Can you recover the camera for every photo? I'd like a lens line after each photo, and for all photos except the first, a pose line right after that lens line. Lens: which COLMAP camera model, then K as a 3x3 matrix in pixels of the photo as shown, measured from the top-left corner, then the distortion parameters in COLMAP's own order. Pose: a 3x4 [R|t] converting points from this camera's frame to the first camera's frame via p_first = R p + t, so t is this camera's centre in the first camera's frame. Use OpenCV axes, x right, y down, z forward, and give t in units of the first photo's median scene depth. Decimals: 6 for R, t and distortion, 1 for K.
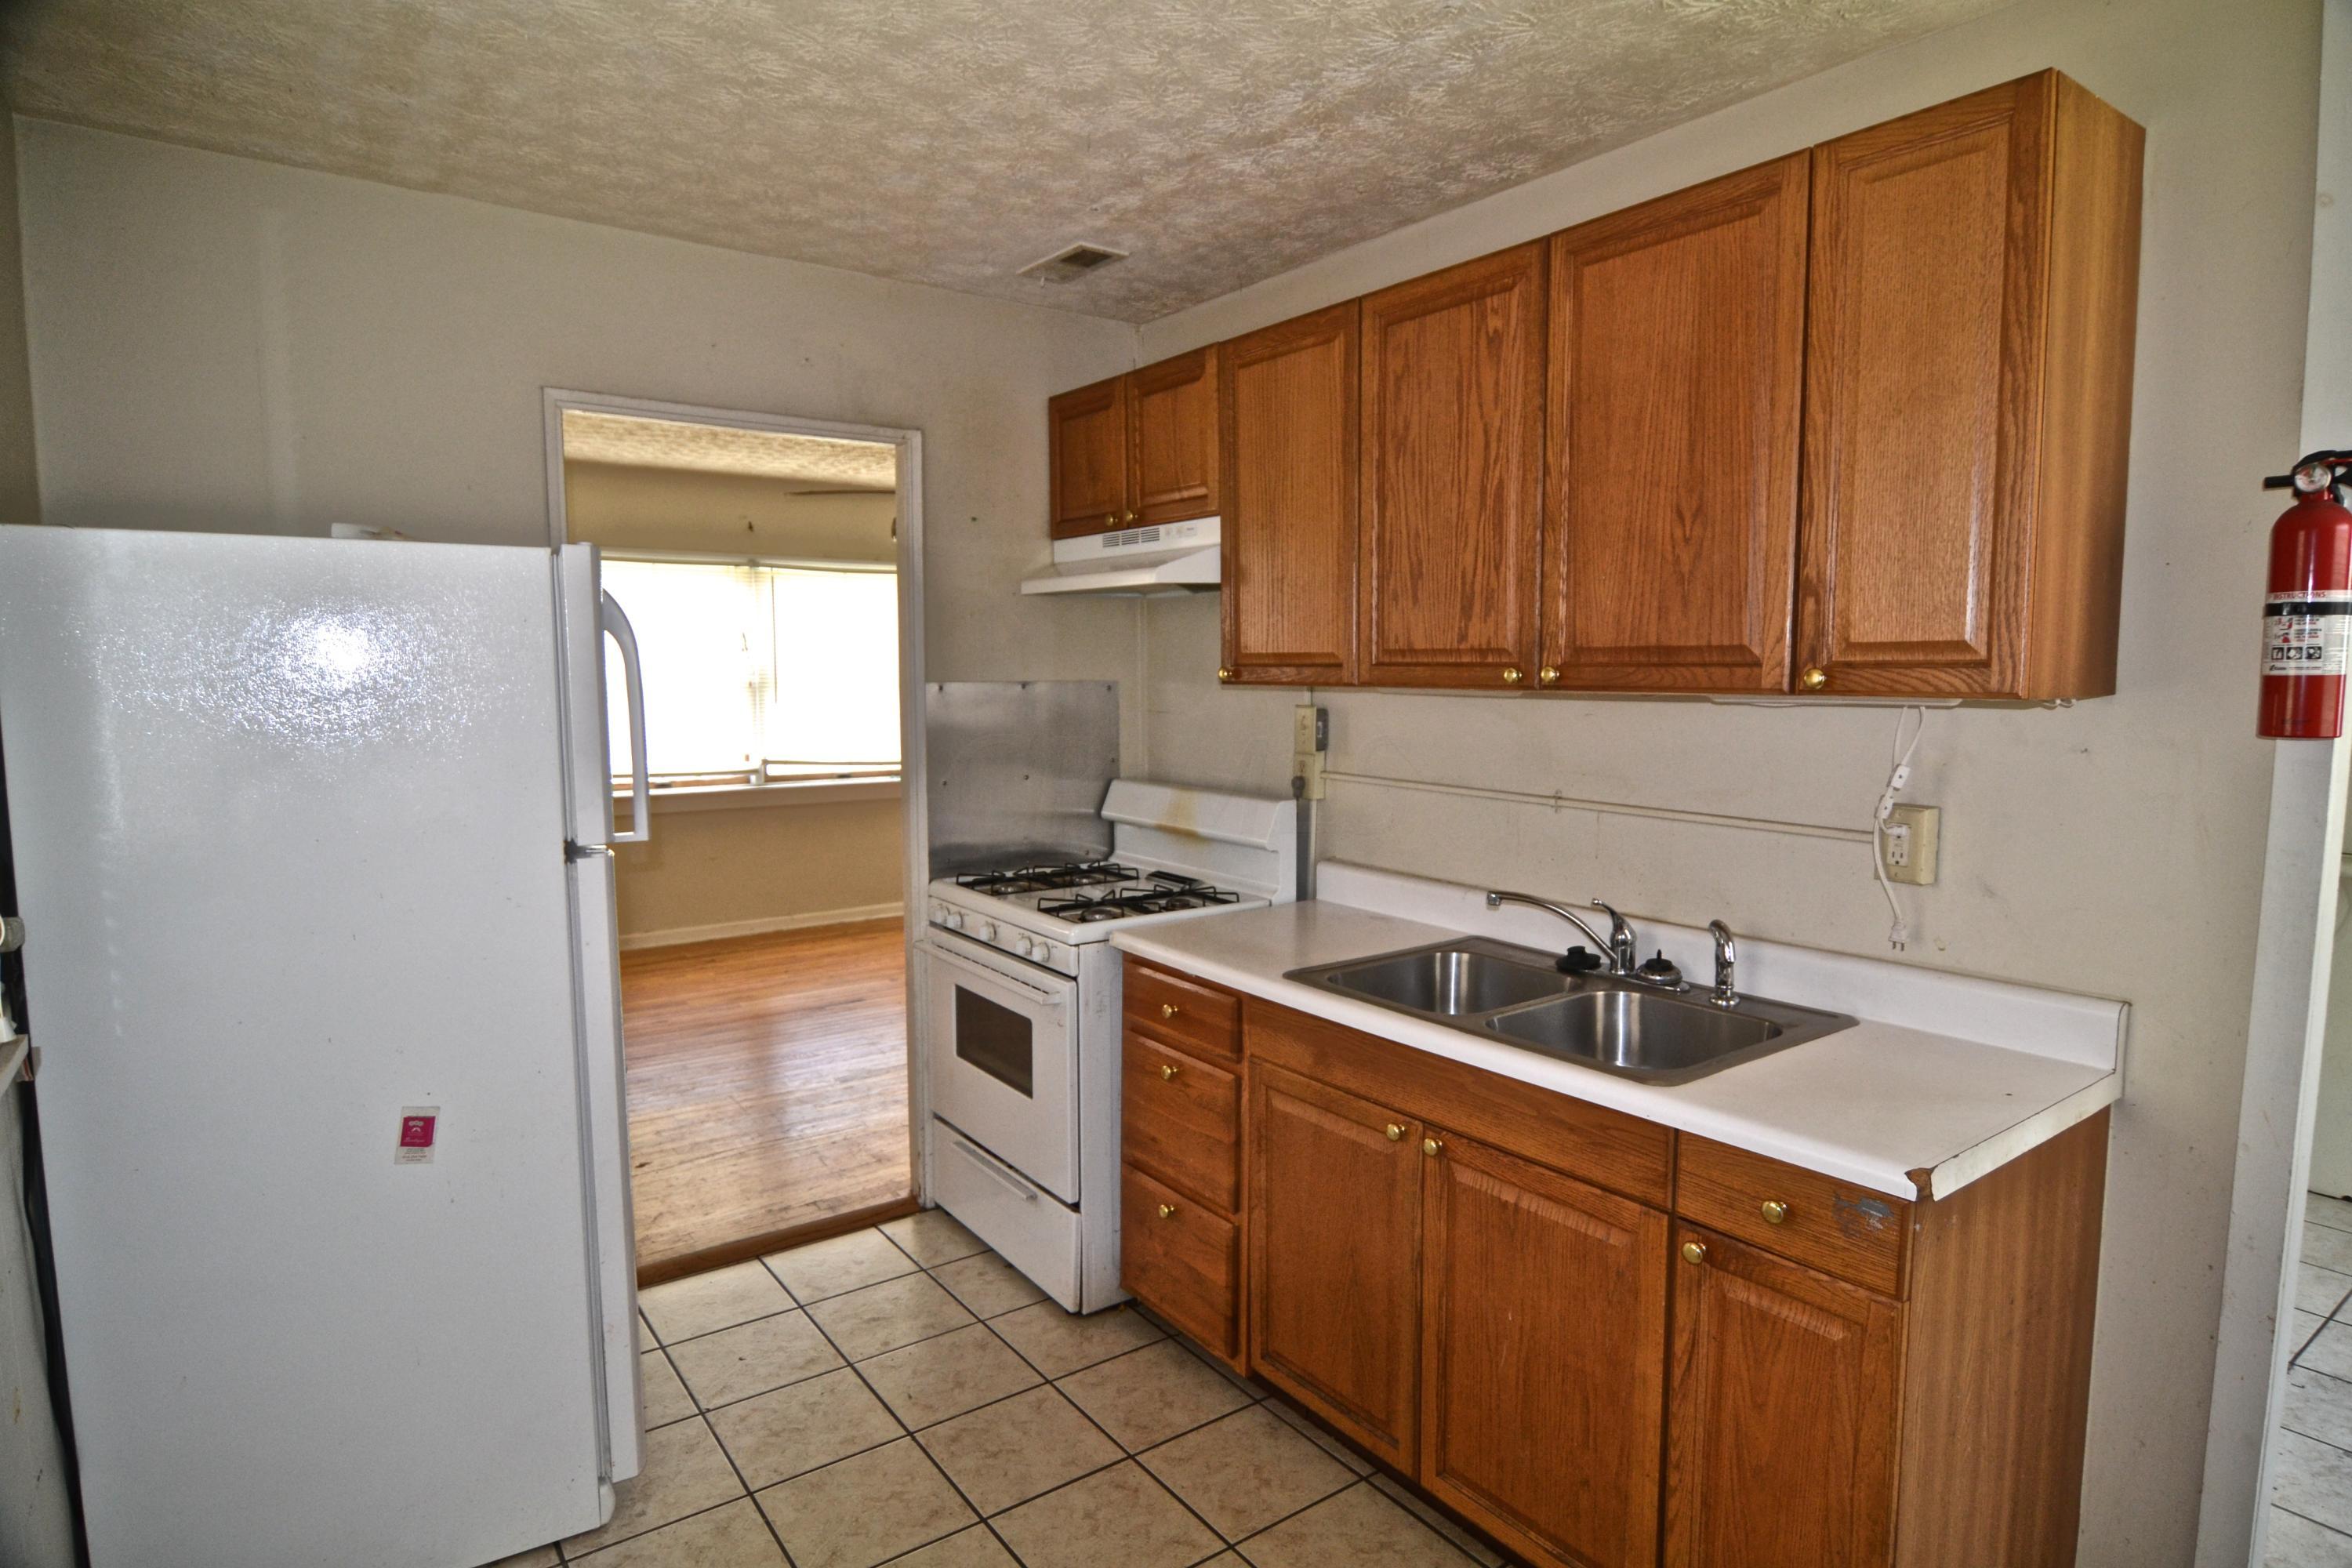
lens RADIAL K [[1278.7, 0, 1176.0], [0, 1278.7, 784.0], [0, 0, 1]] dist [-0.000433, -0.000115]
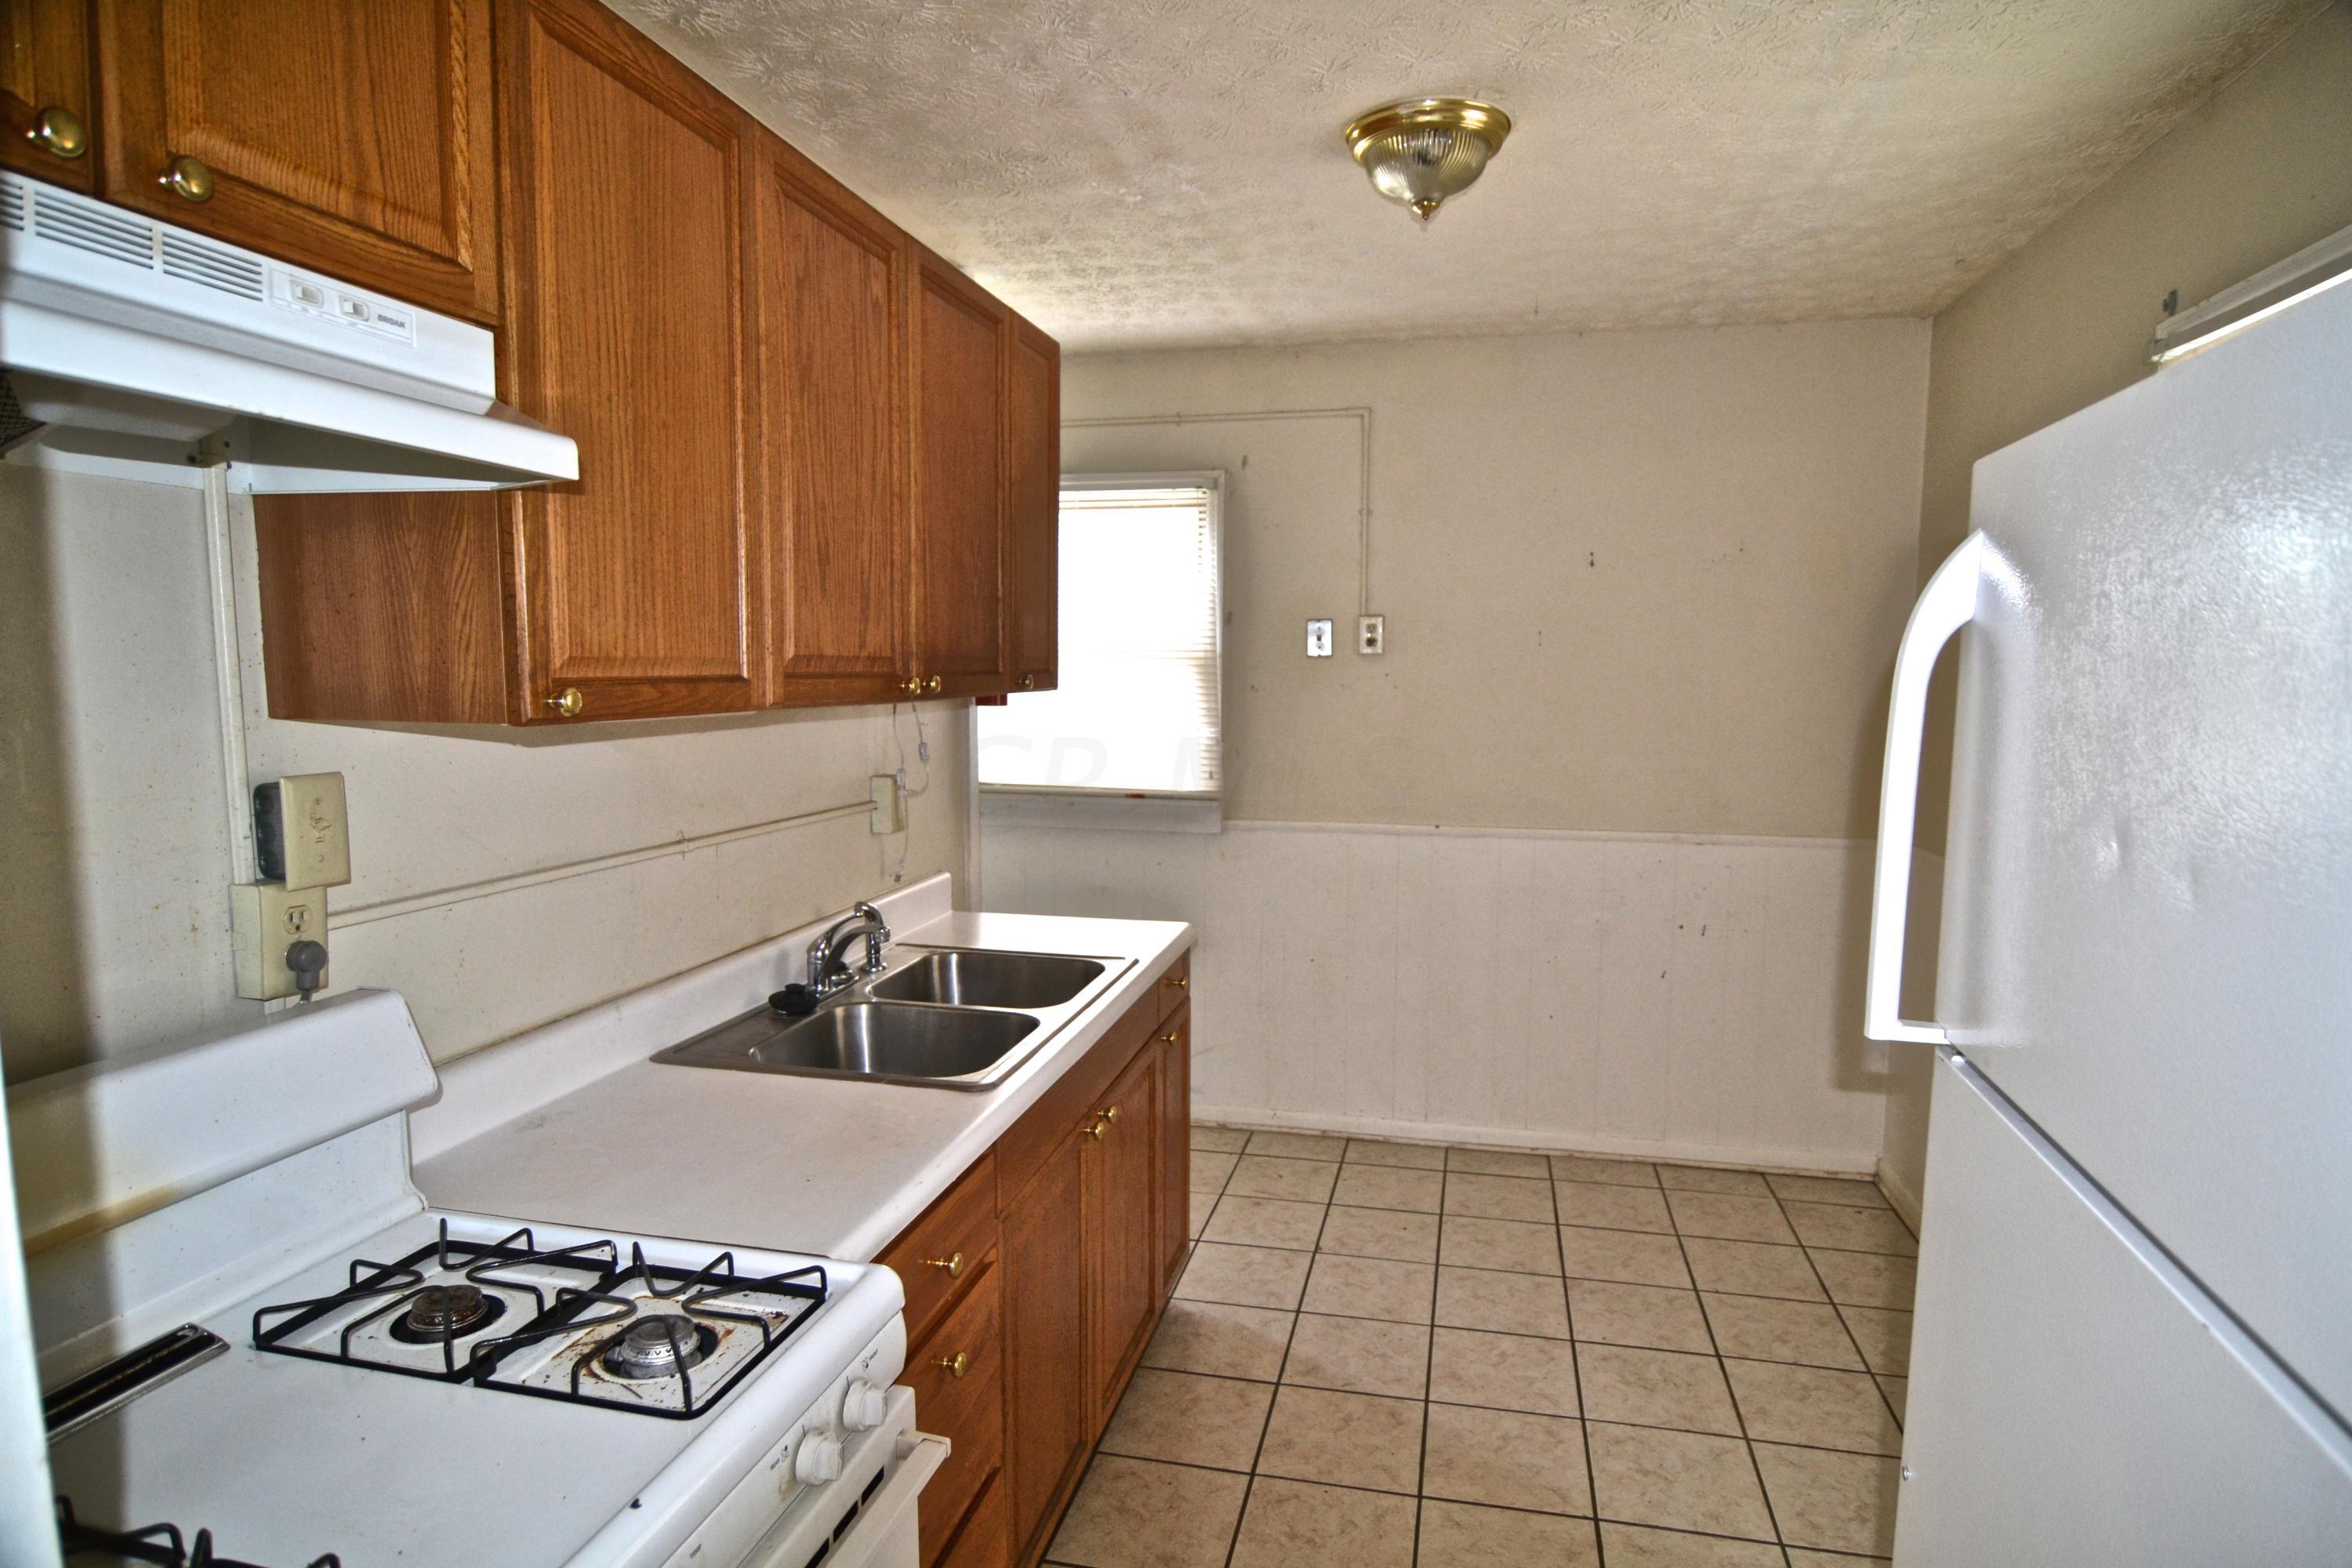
lens RADIAL K [[1278.7, 0, 1176.0], [0, 1278.7, 784.0], [0, 0, 1]] dist [-0.000433, -0.000115]
pose [[-0.651439, -0.069909, 0.755474, -0.529761], [0.073344, 0.985280, 0.154418, -0.133095], [-0.755148, 0.156003, -0.636722, 1.342285]]
